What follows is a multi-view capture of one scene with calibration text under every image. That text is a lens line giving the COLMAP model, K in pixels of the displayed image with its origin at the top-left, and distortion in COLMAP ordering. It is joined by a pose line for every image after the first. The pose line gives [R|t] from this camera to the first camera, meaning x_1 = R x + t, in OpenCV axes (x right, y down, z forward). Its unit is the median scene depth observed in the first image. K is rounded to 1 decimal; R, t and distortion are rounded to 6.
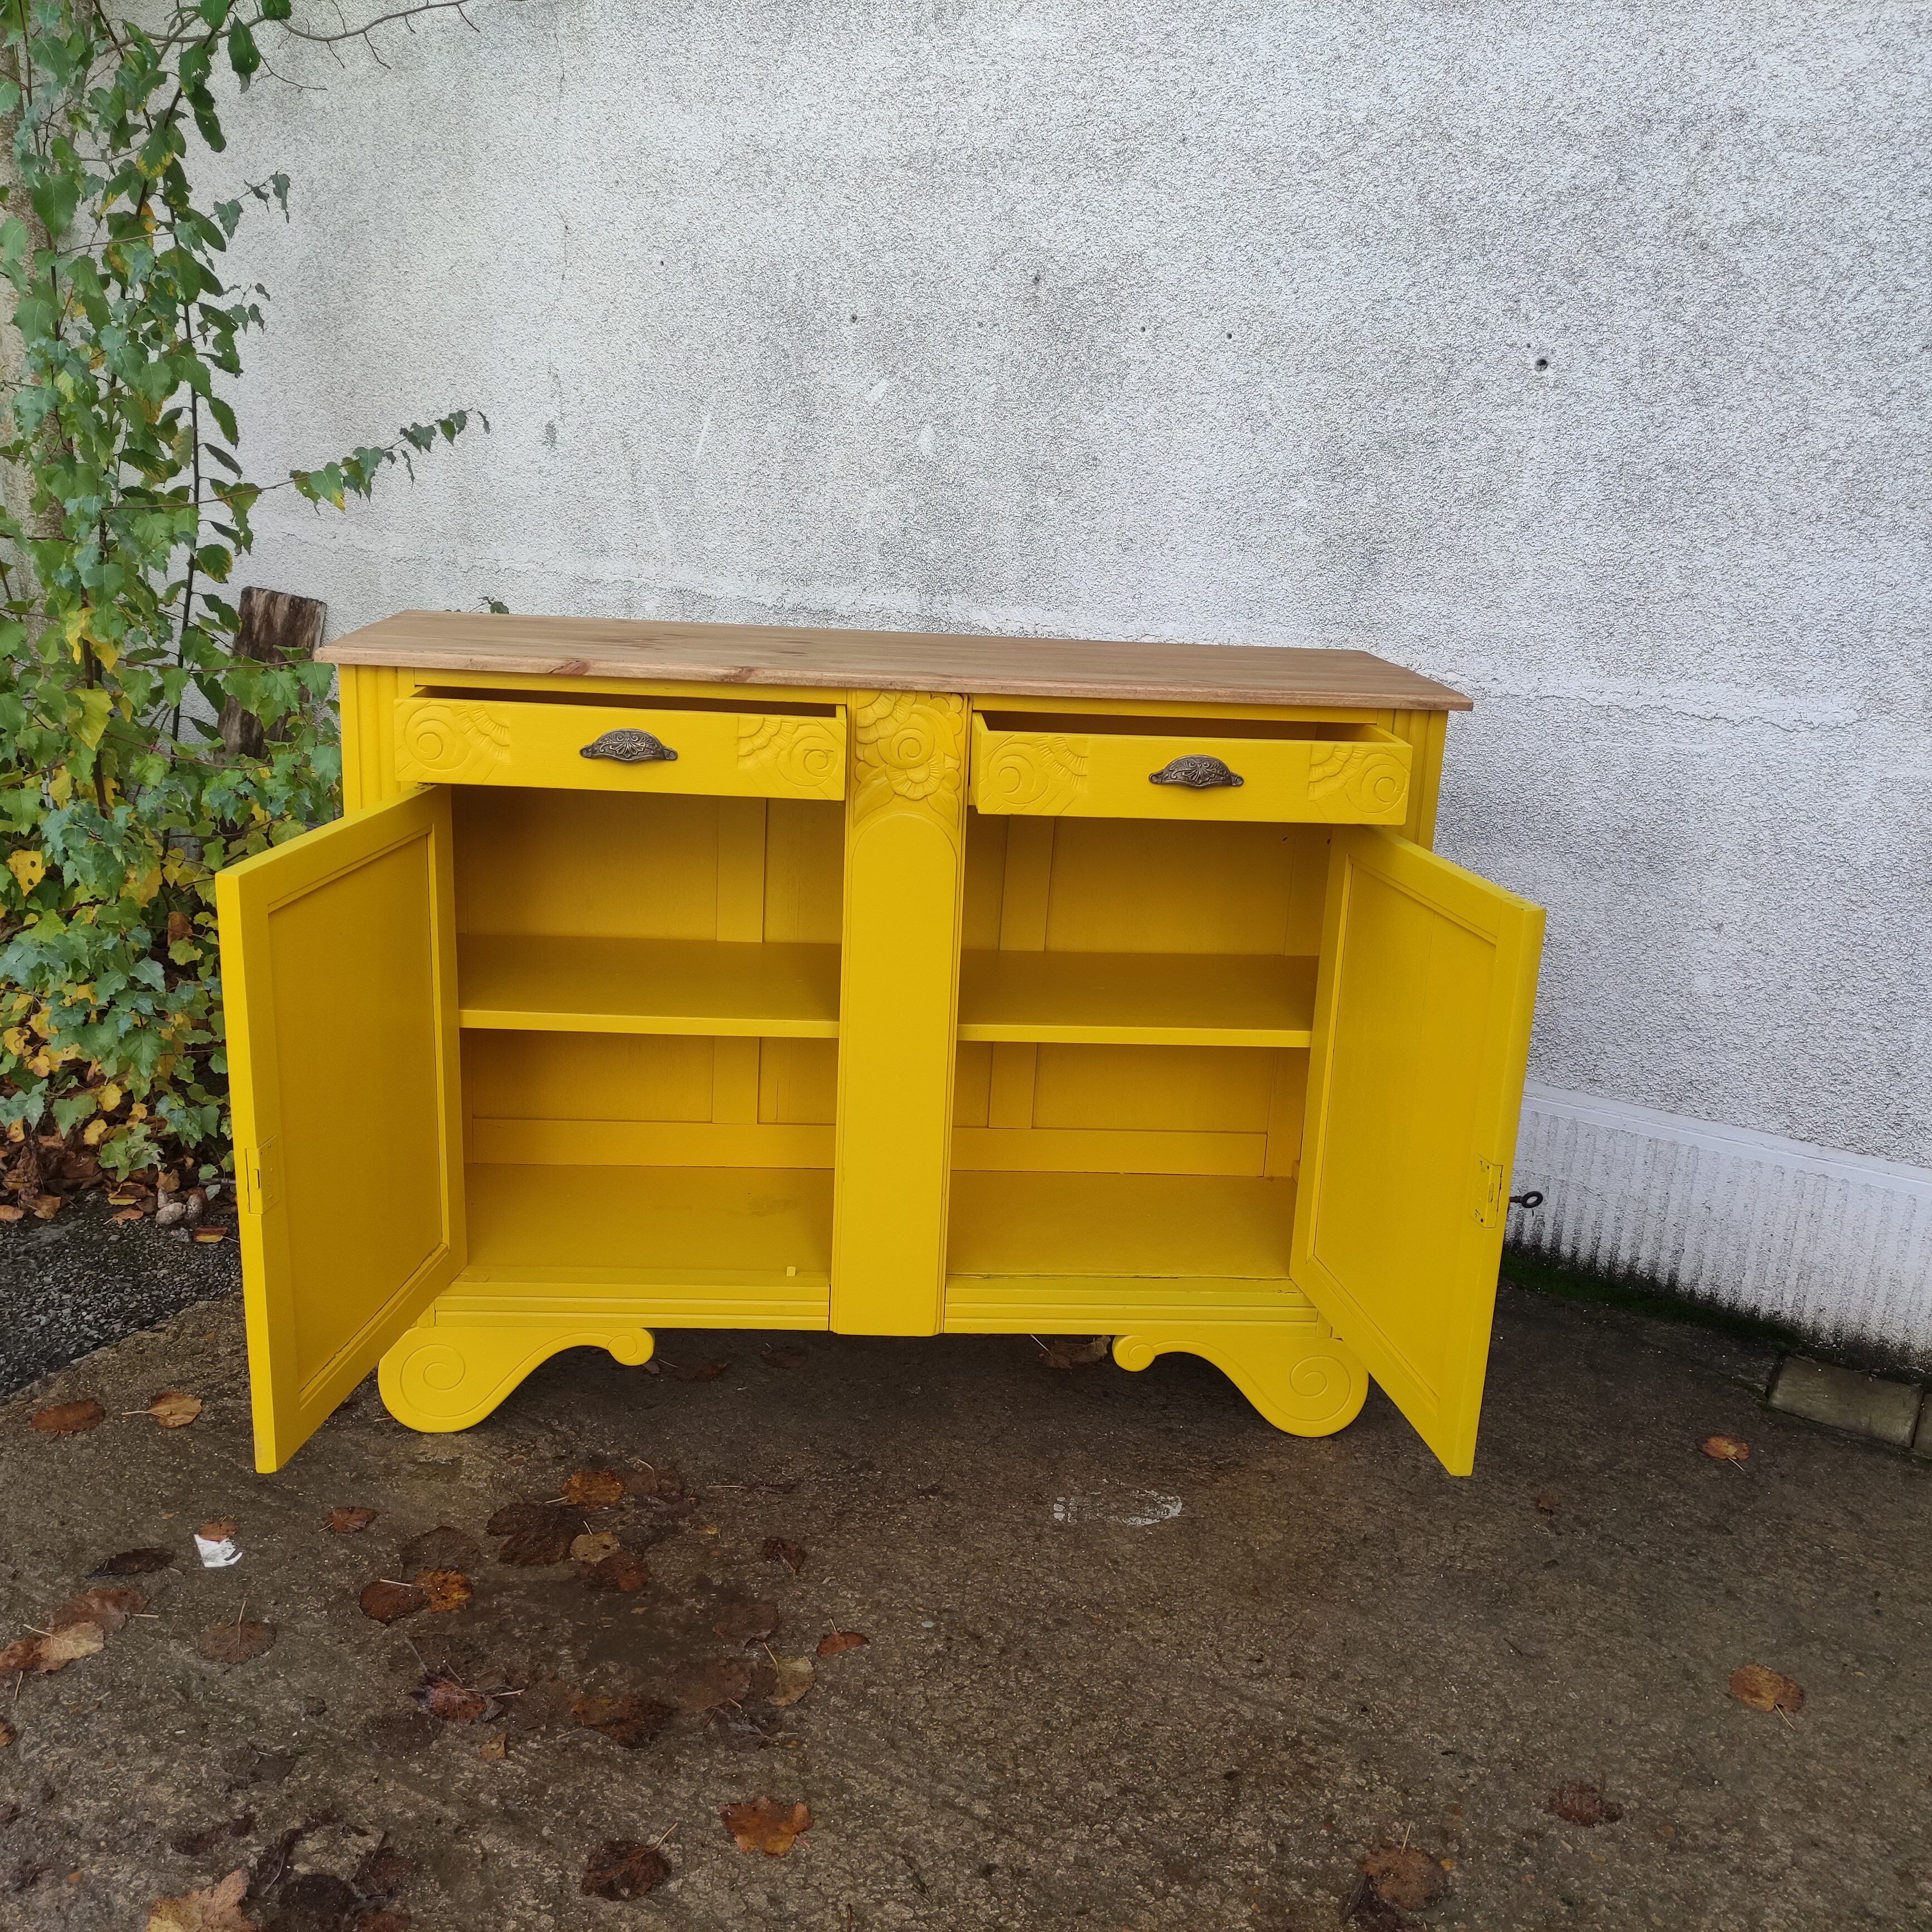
lens RADIAL K [[1901.5, 0, 1010.5], [0, 1901.5, 964.2], [0, 0, 1]] dist [0.075390, -0.086438]
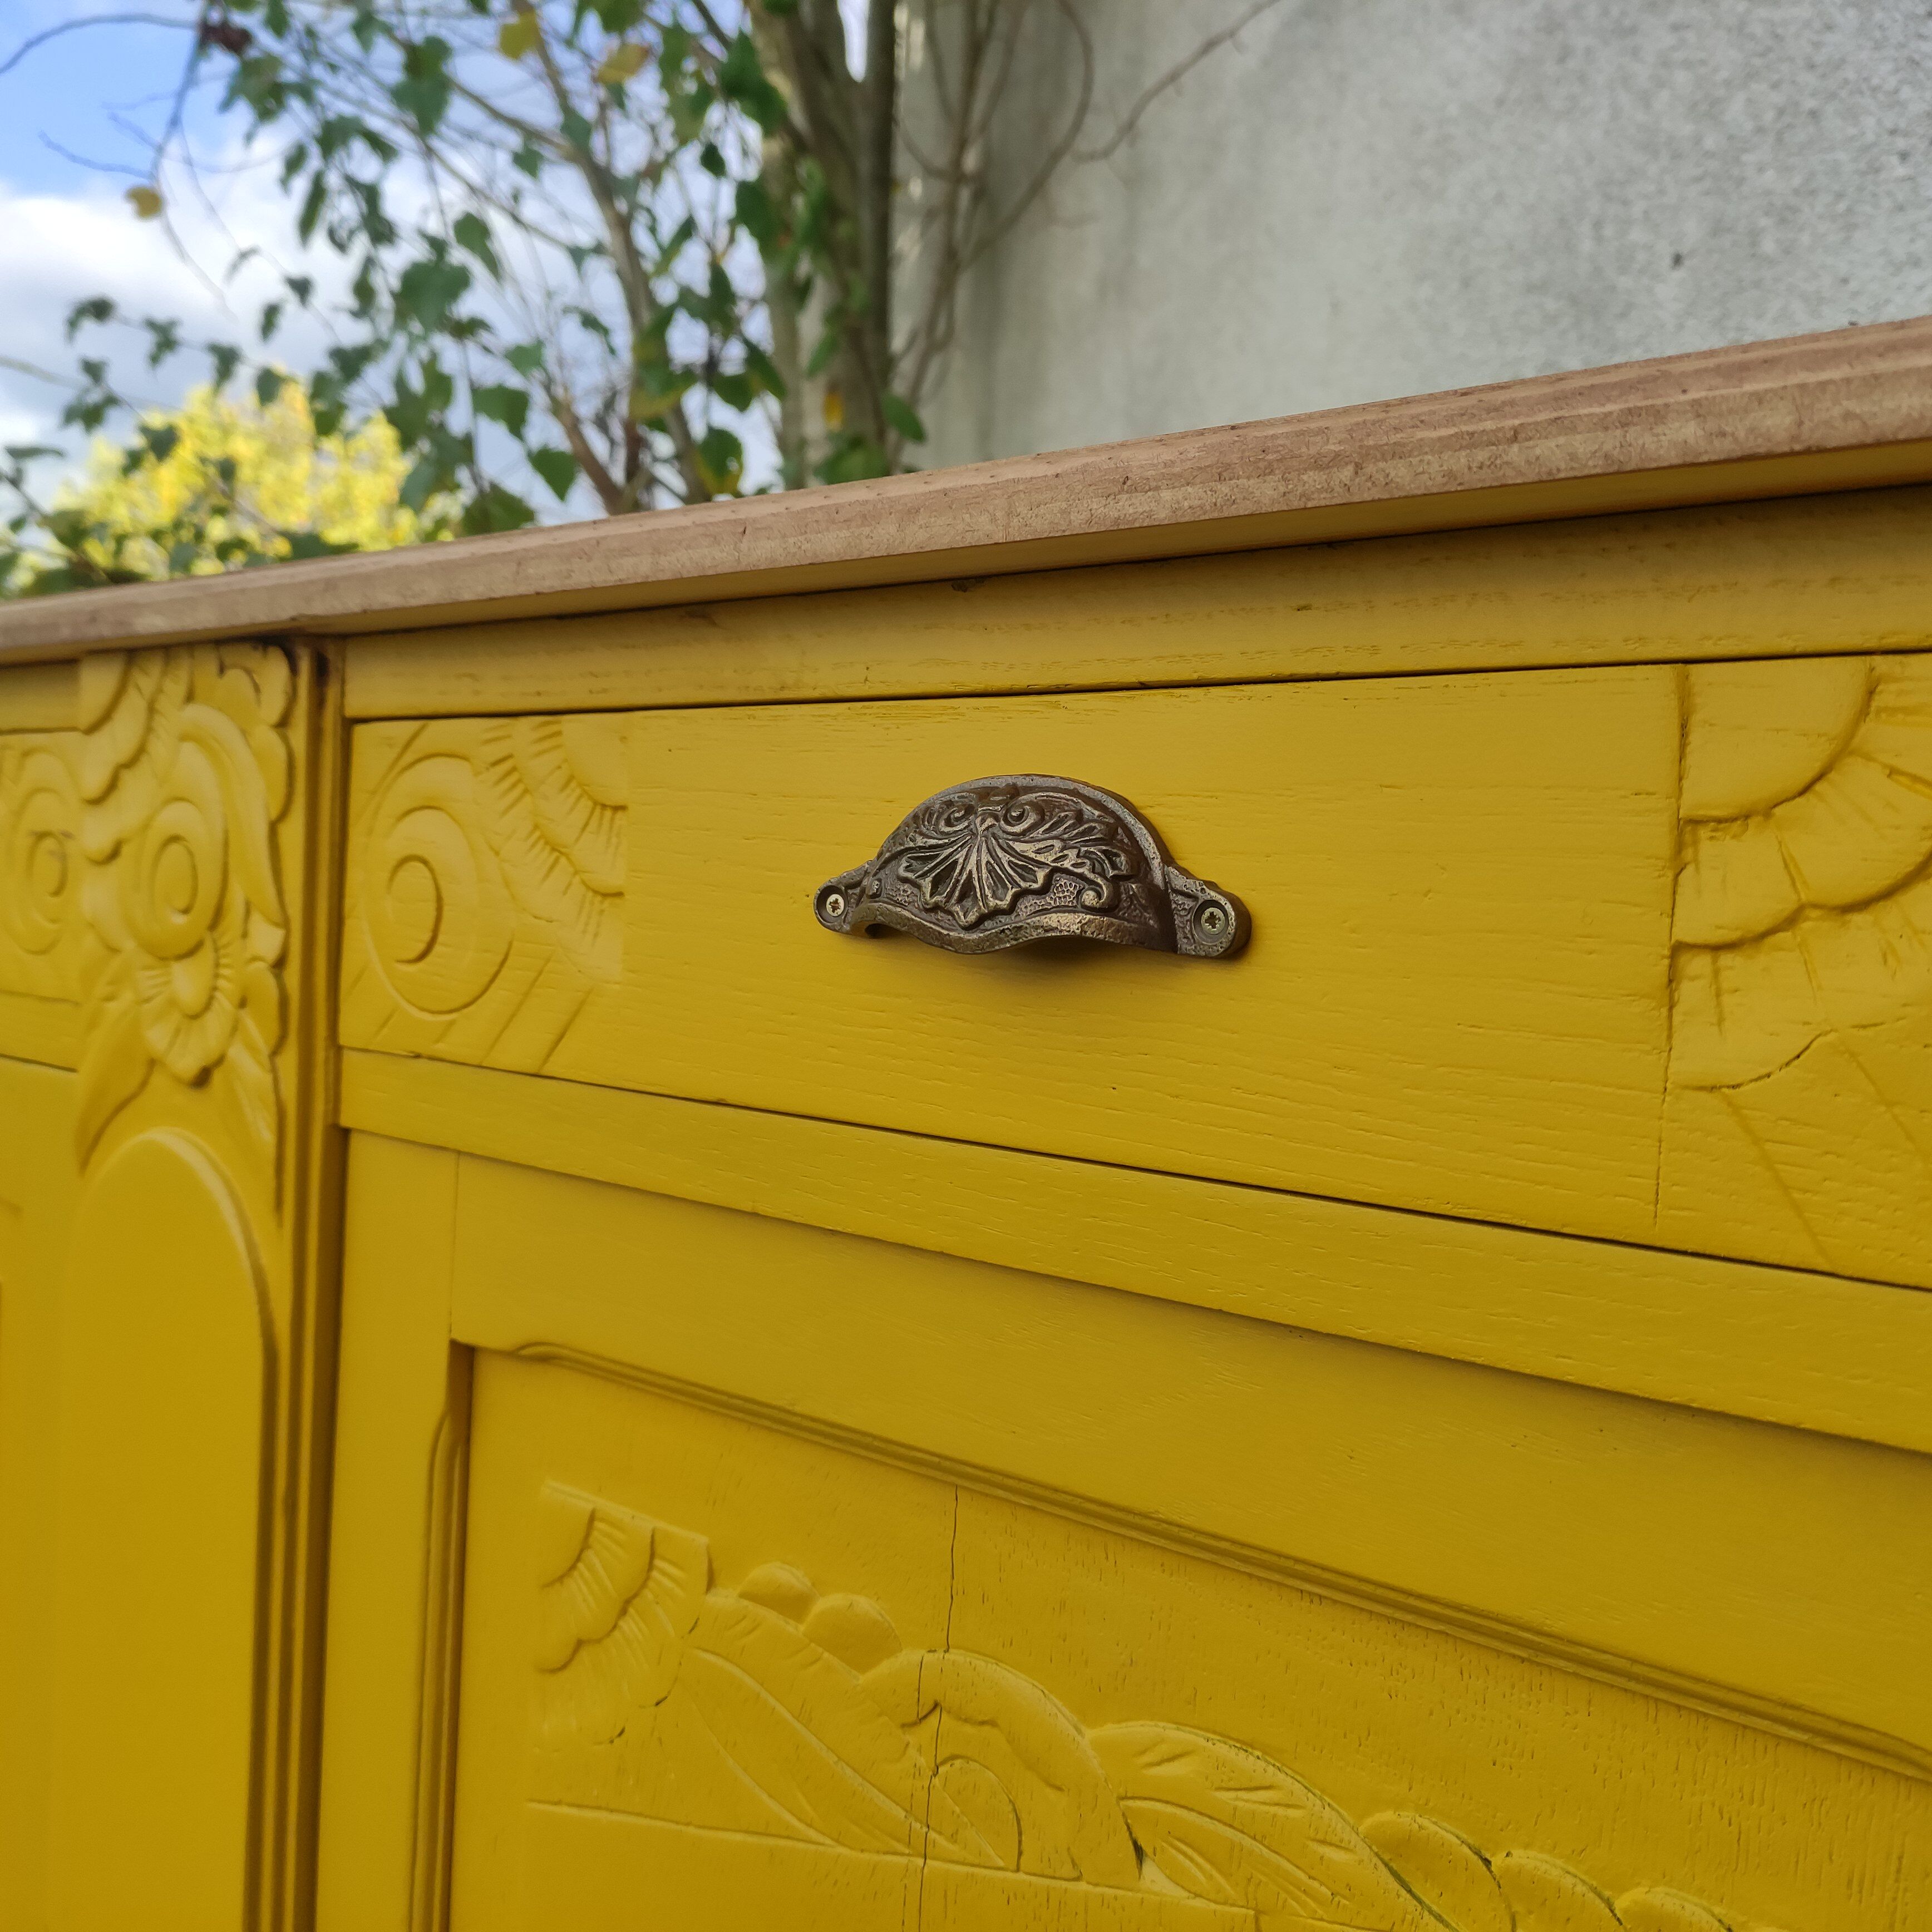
lens RADIAL K [[1915.7, 0, 991.9], [0, 1915.7, 965.0], [0, 0, 1]] dist [0.068140, -0.081318]
pose [[0.705010, 0.008317, -0.709148, 0.158236], [-0.194581, 0.963827, -0.182142, -0.059041], [0.681982, 0.266399, 0.681126, 0.696897]]
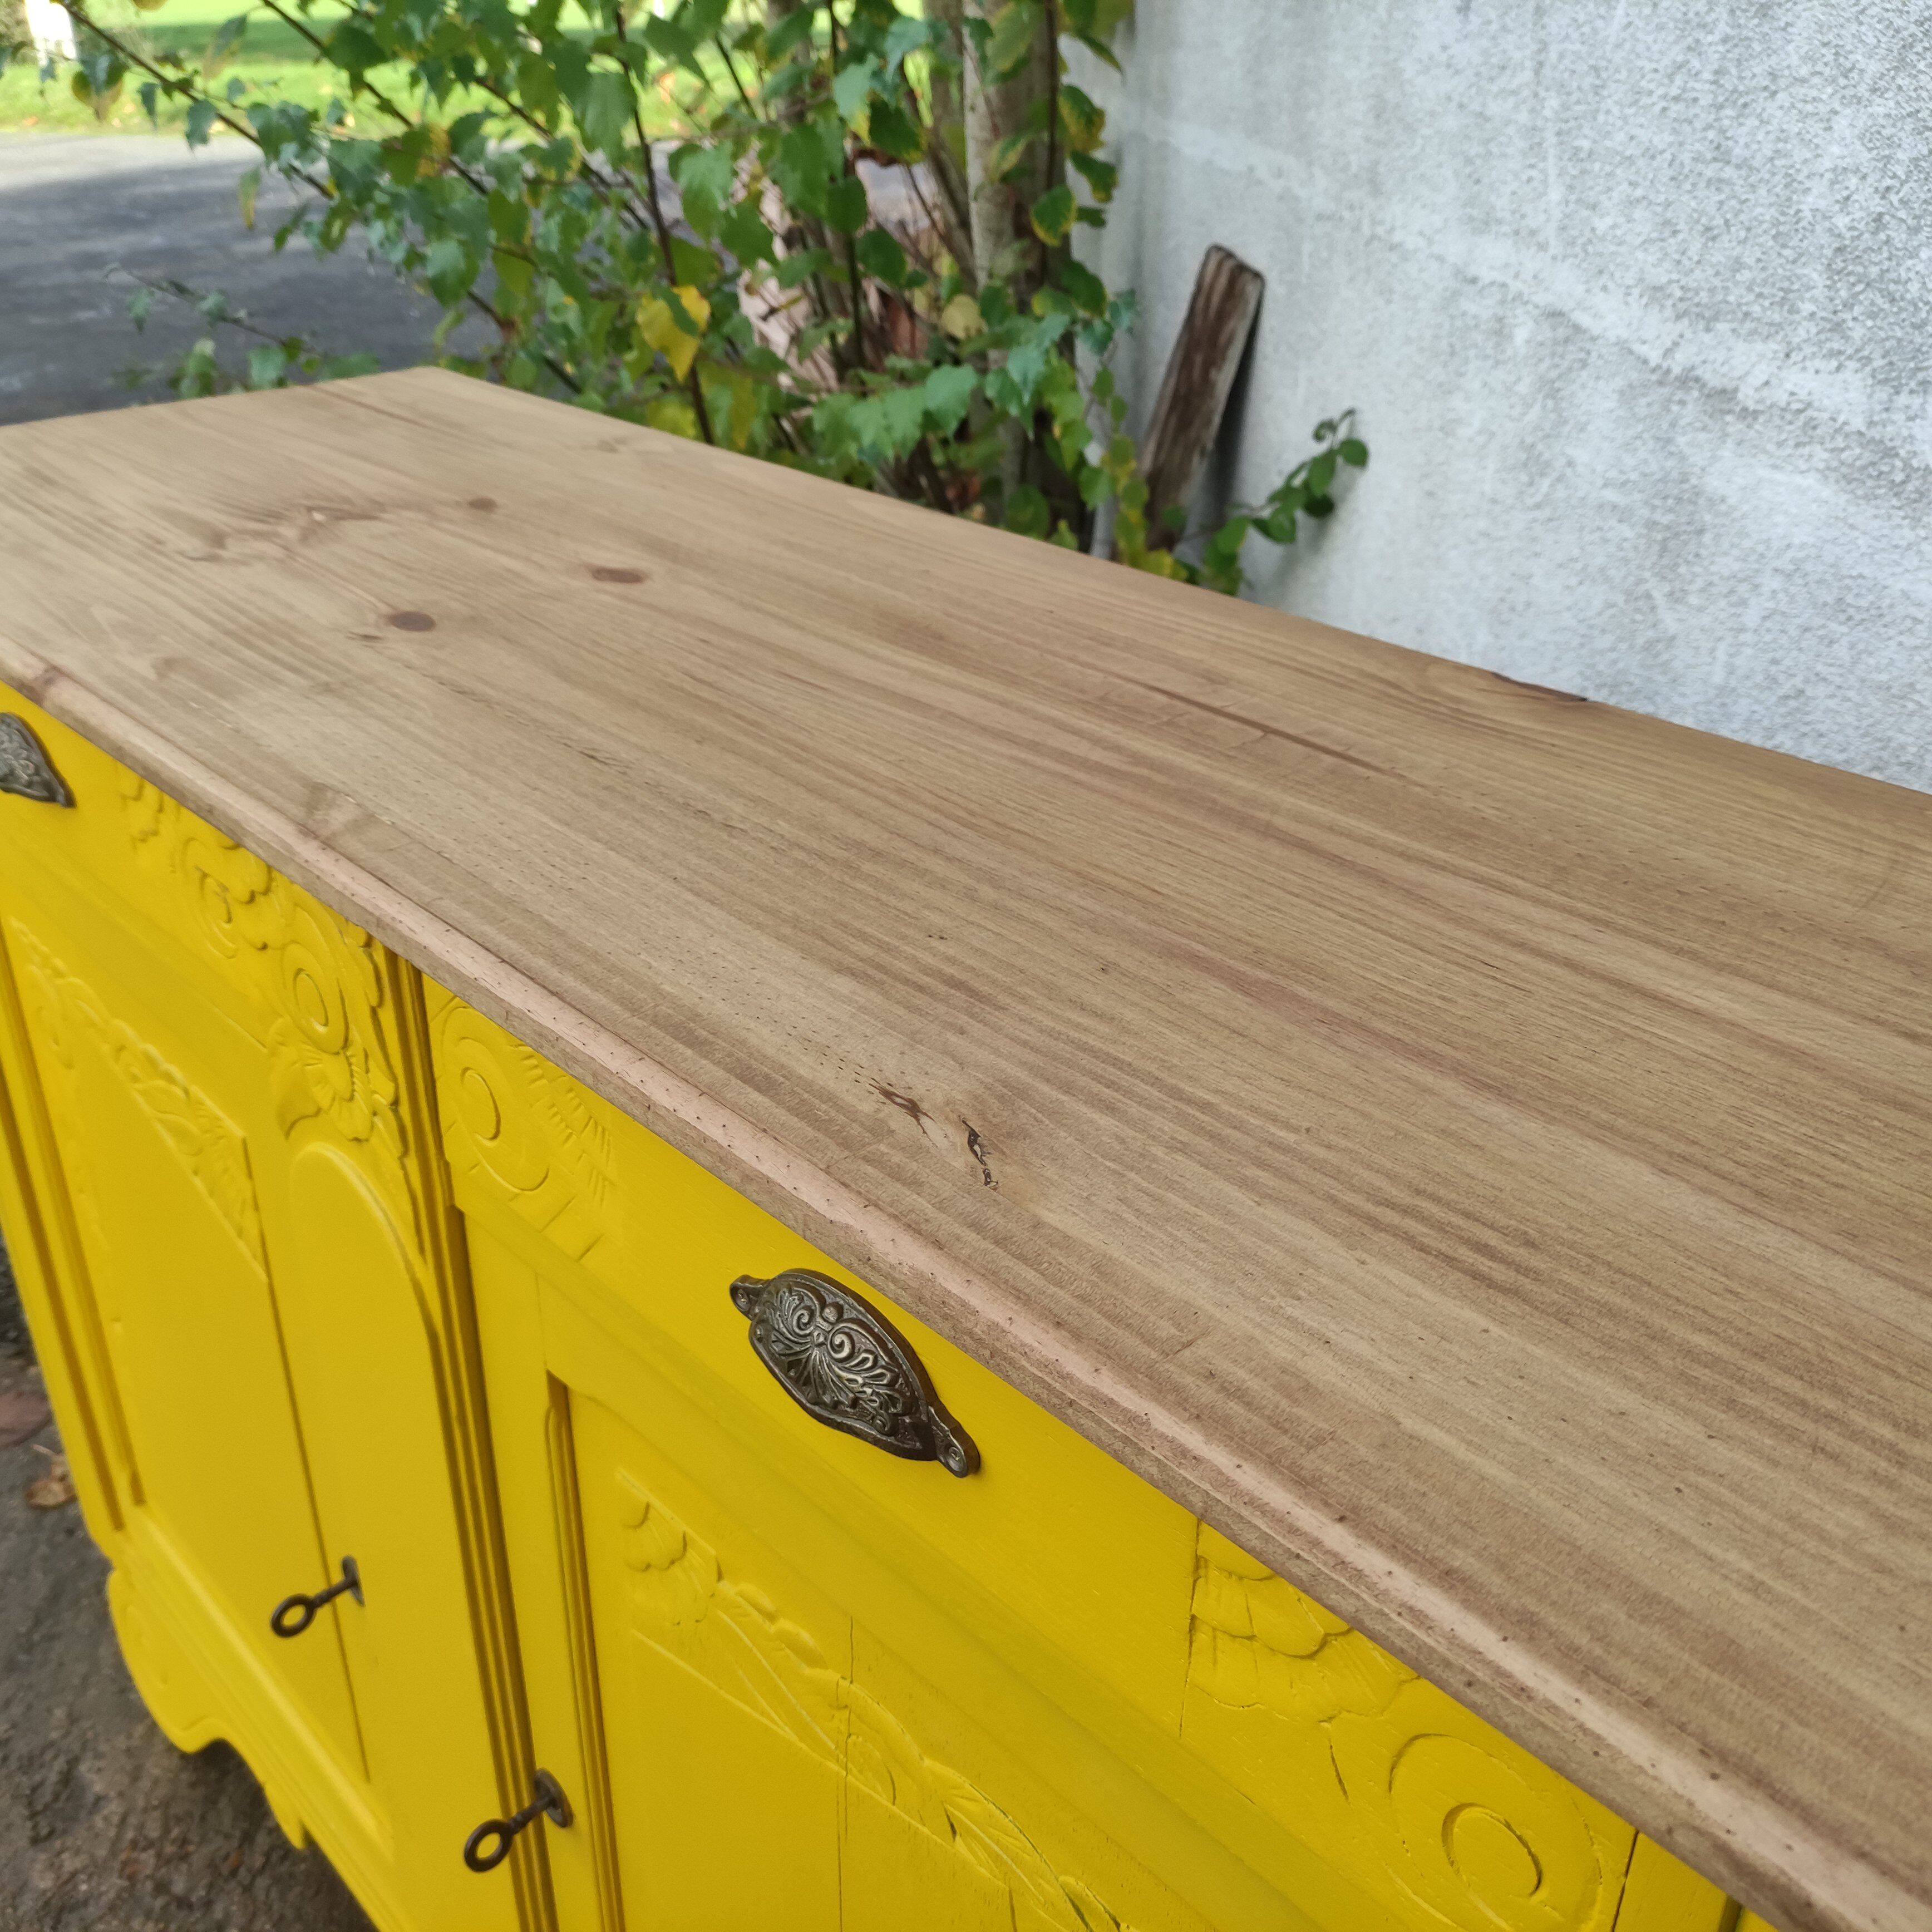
lens RADIAL K [[1915.7, 0, 991.9], [0, 1915.7, 965.0], [0, 0, 1]] dist [0.068140, -0.081318]
pose [[0.624664, 0.327914, -0.708708, 0.199037], [-0.185548, 0.943896, 0.273189, -0.179851], [0.758529, -0.039151, 0.650462, 0.672952]]
